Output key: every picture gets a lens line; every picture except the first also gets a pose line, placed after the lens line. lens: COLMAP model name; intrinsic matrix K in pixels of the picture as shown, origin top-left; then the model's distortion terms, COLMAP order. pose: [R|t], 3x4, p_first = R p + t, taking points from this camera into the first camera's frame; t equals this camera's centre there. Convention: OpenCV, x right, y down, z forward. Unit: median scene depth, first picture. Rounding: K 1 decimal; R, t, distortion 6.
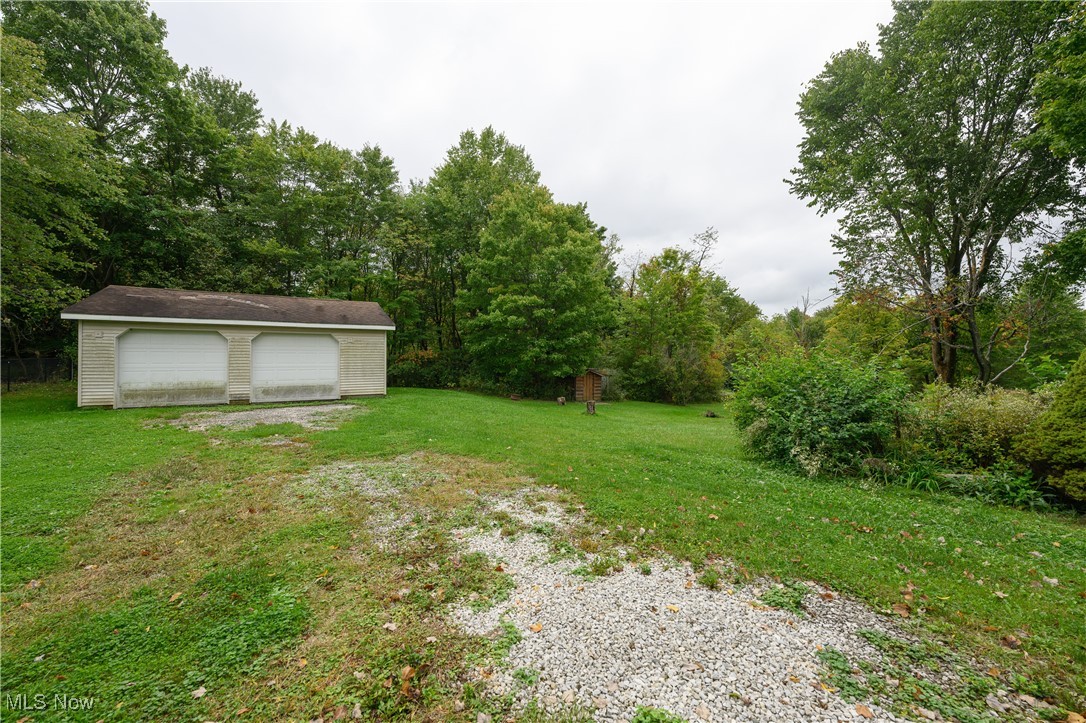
lens RADIAL K [[425.5, 0, 540.8], [0, 425.5, 360.5], [0, 0, 1]] dist [-0.004871, -0.000351]
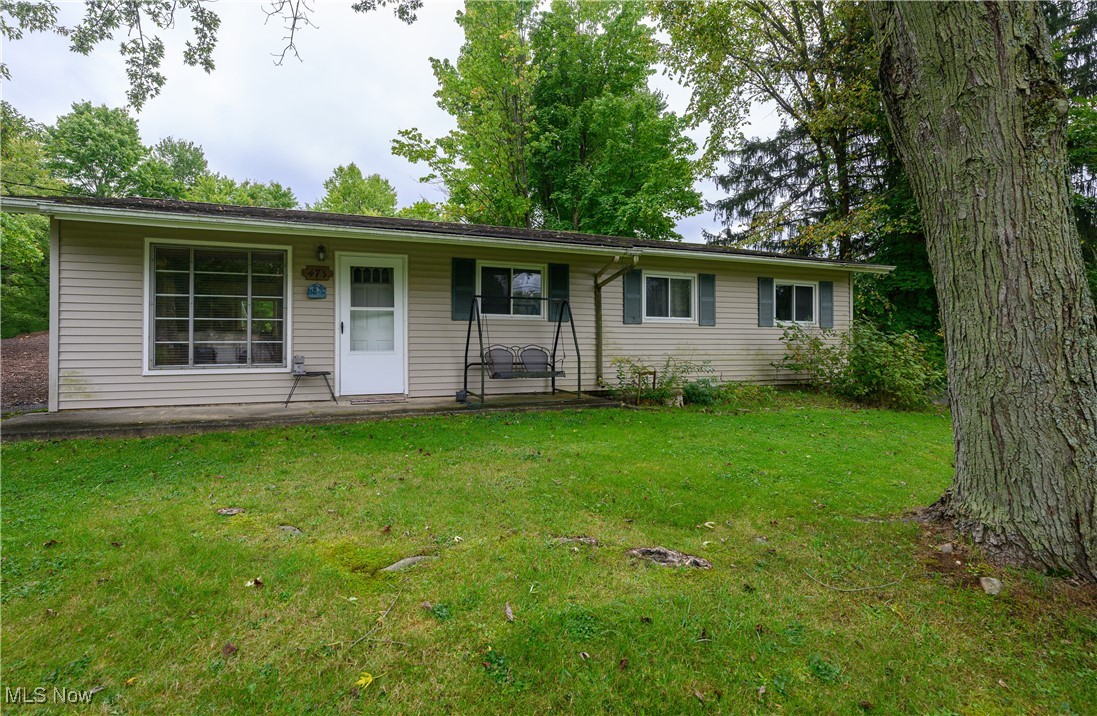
lens RADIAL K [[528.3, 0, 536.2], [0, 528.3, 350.8], [0, 0, 1]] dist [-0.005224, 0.000708]
pose [[0.984852, 0.001189, -0.173393, 0.989184], [0.001769, 0.999855, 0.016908, 0.022996], [0.173388, -0.016959, 0.984708, -0.744083]]
